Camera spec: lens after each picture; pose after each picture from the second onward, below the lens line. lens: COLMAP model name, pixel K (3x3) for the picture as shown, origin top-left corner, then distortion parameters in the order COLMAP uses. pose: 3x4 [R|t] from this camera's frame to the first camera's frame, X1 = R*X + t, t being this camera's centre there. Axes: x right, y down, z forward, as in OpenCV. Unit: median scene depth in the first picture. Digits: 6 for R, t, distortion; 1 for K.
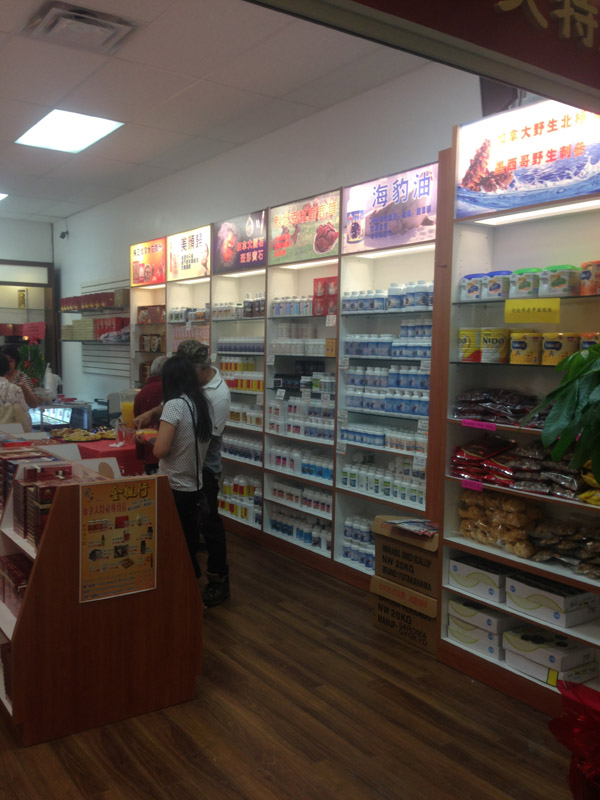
lens RADIAL K [[752.0, 0, 300.0], [0, 752.0, 400.0], [0, 0, 1]] dist [0.085410, -0.166277]
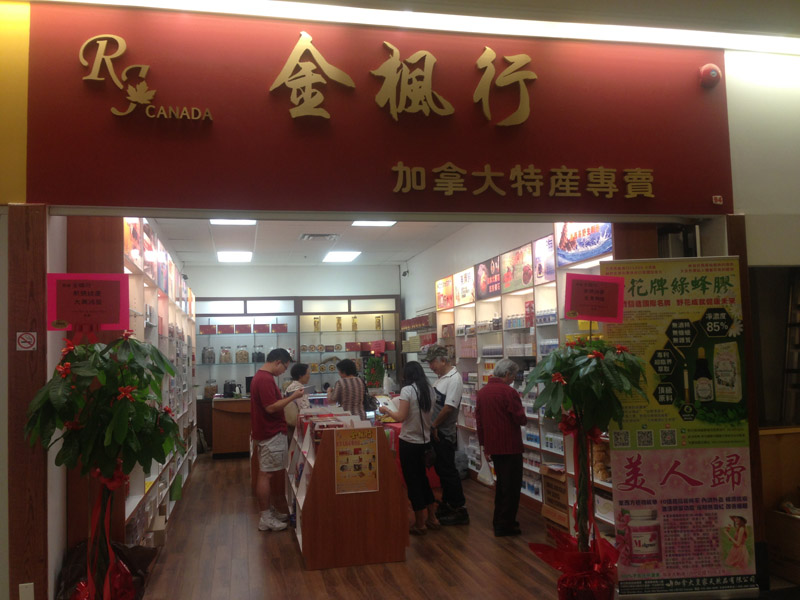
lens RADIAL K [[752.0, 0, 400.0], [0, 752.0, 300.0], [0, 0, 1]] dist [0.085410, -0.166277]
pose [[0.923315, -0.073581, -0.376928, 0.337708], [0.020004, 0.989356, -0.144133, 0.037018], [0.383522, 0.125540, 0.914960, -0.401733]]
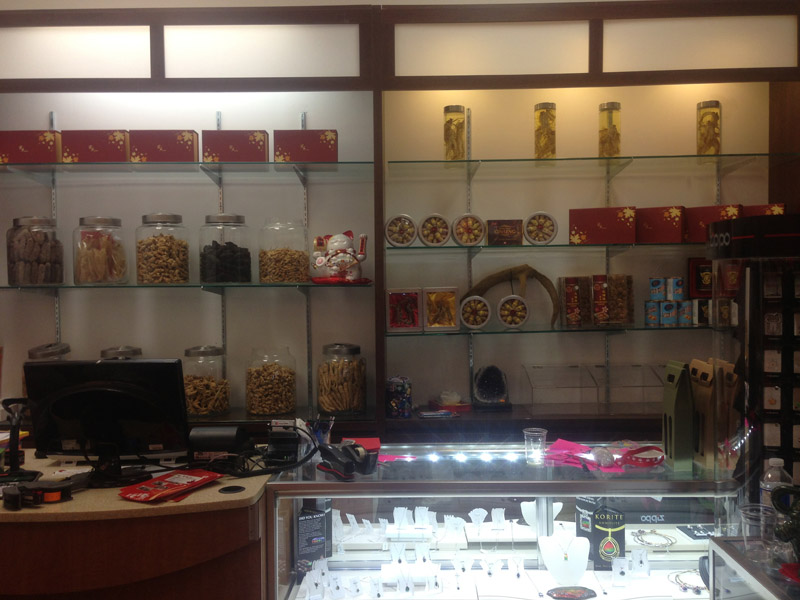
lens RADIAL K [[752.0, 0, 400.0], [0, 752.0, 300.0], [0, 0, 1]] dist [0.085410, -0.166277]
pose [[0.826470, -0.004793, -0.562960, -0.573012], [-0.012479, 0.999562, -0.026830, -0.097994], [0.562842, 0.029199, 0.826049, 1.290975]]
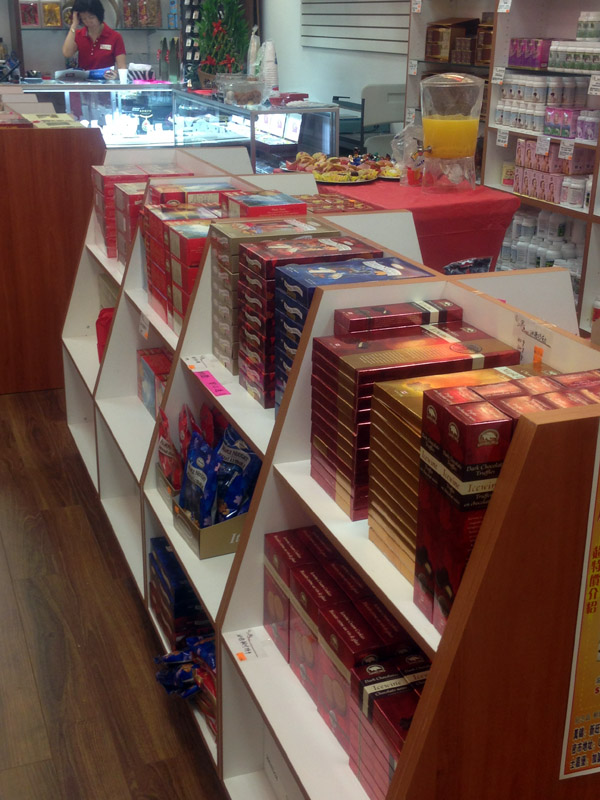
lens RADIAL K [[1009.0, 0, 300.0], [0, 1009.0, 400.0], [0, 0, 1]] dist [0.020267, -0.007676]
pose [[0.974636, 0.077199, -0.210061, -0.210892], [-0.014427, 0.958342, 0.285260, 0.000892], [0.223331, -0.274994, 0.935148, 0.416360]]
